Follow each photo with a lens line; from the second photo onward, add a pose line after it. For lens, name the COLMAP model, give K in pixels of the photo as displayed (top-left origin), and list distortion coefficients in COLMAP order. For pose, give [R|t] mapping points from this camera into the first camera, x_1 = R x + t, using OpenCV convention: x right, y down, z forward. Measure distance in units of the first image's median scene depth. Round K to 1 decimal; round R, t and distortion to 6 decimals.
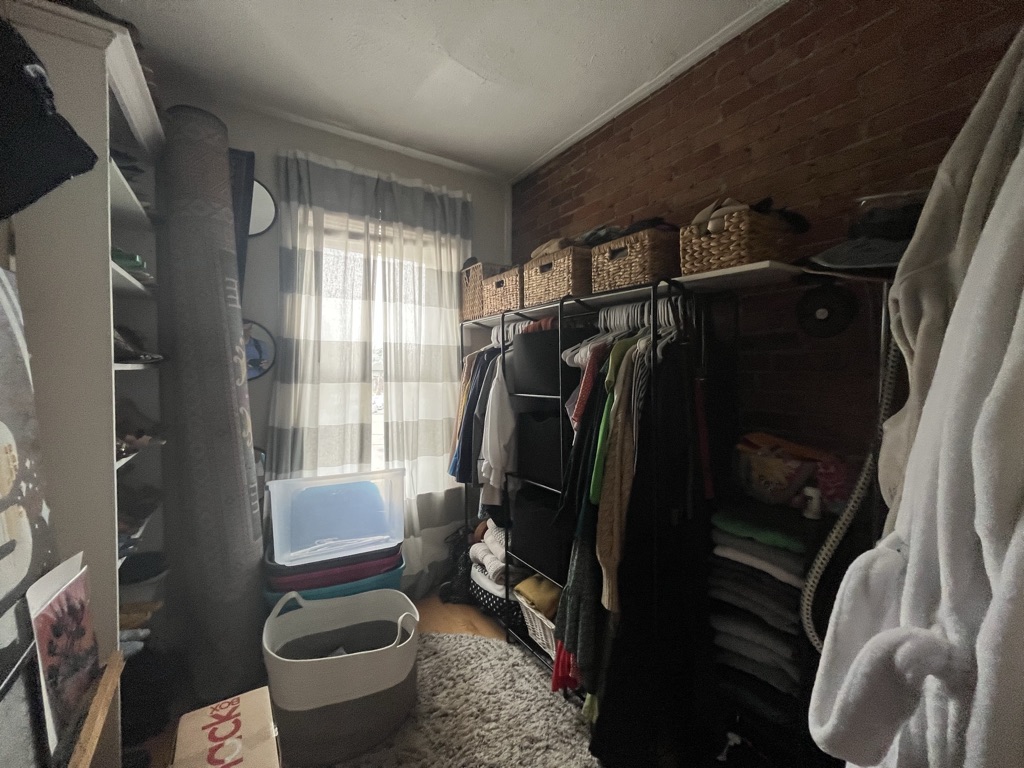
lens RADIAL K [[411.7, 0, 513.5], [0, 411.7, 382.8], [0, 0, 1]] dist [-0.001406, 0.000178]
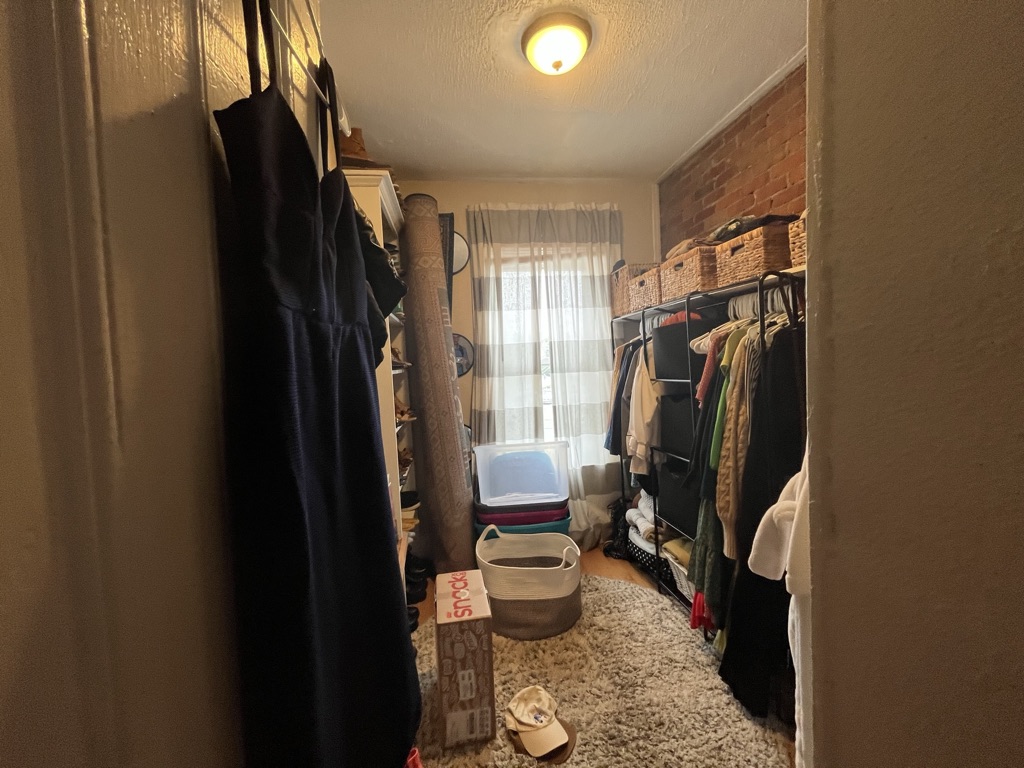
lens RADIAL K [[411.7, 0, 513.5], [0, 411.7, 382.8], [0, 0, 1]] dist [-0.001406, 0.000178]
pose [[0.909166, -0.034010, -0.415042, 0.115027], [0.046071, 0.998756, 0.019079, -0.003225], [0.413877, -0.036468, 0.909602, -0.209312]]
